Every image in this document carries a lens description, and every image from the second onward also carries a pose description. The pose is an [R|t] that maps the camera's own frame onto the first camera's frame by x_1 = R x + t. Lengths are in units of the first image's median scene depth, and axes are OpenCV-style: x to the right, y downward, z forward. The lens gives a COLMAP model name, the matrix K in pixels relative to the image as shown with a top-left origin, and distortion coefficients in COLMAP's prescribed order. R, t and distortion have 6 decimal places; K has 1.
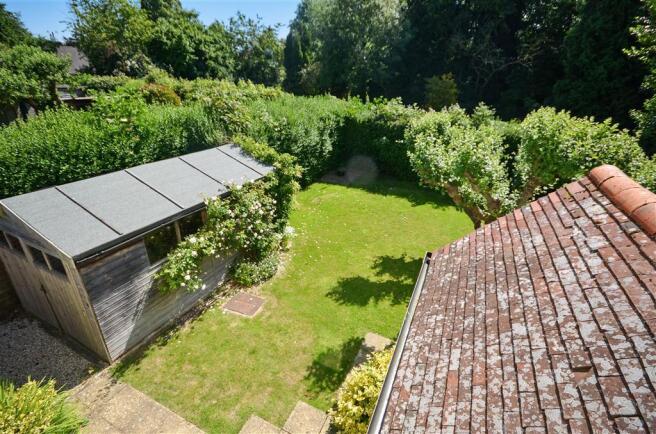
lens RADIAL K [[309.5, 0, 328.8], [0, 309.5, 215.9], [0, 0, 1]] dist [-0.000104, 0.000412]
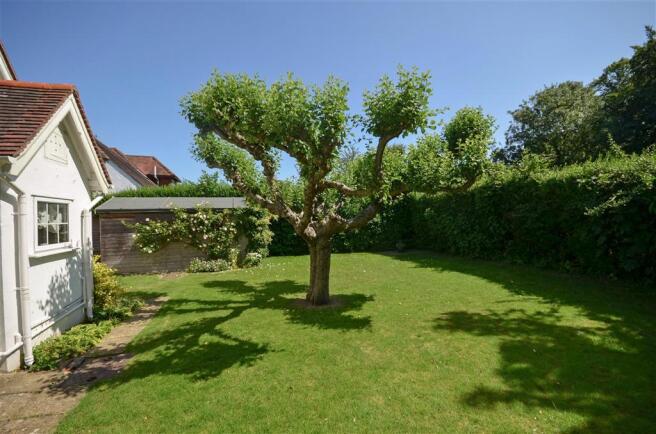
lens RADIAL K [[284.8, 0, 332.0], [0, 284.8, 214.2], [0, 0, 1]] dist [-0.004660, -0.002717]
pose [[0.689461, -0.060980, -0.721751, 1.187368], [-0.258807, 0.909930, -0.324107, 0.240015], [0.676507, 0.410254, 0.611580, 0.525455]]
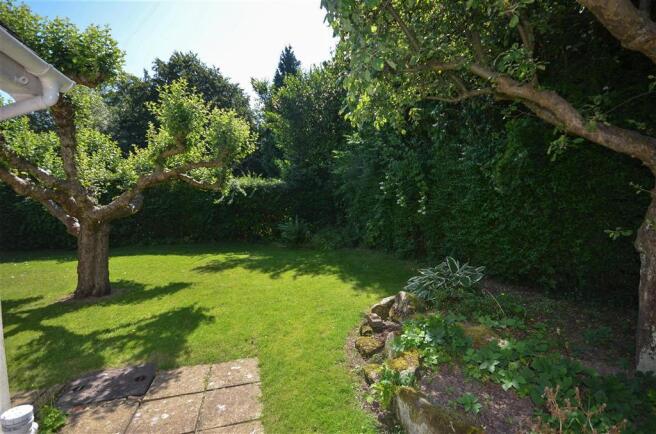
lens RADIAL K [[284.8, 0, 328.8], [0, 284.8, 219.5], [0, 0, 1]] dist [-0.004660, -0.002717]
pose [[0.750857, -0.073463, 0.656366, 0.535015], [0.307536, 0.918374, -0.249022, 0.408078], [-0.584495, 0.388836, 0.712160, 0.135953]]
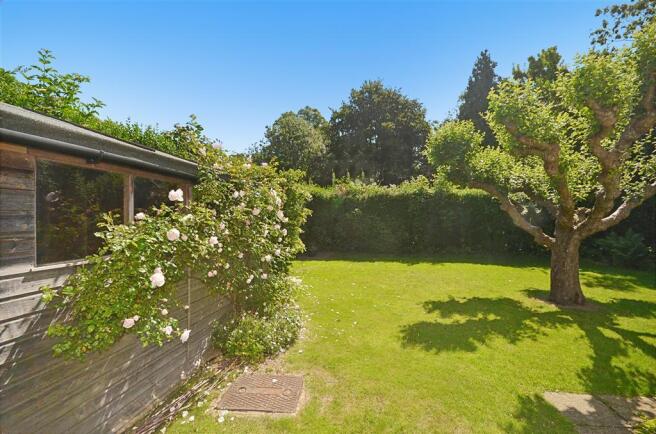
lens RADIAL K [[284.8, 0, 329.5], [0, 284.8, 217.6], [0, 0, 1]] dist [-0.004660, -0.002717]
pose [[0.964543, -0.037868, 0.261194, -0.260806], [0.143167, 0.906465, -0.397271, 0.217765], [-0.221720, 0.420579, 0.879746, 0.479440]]
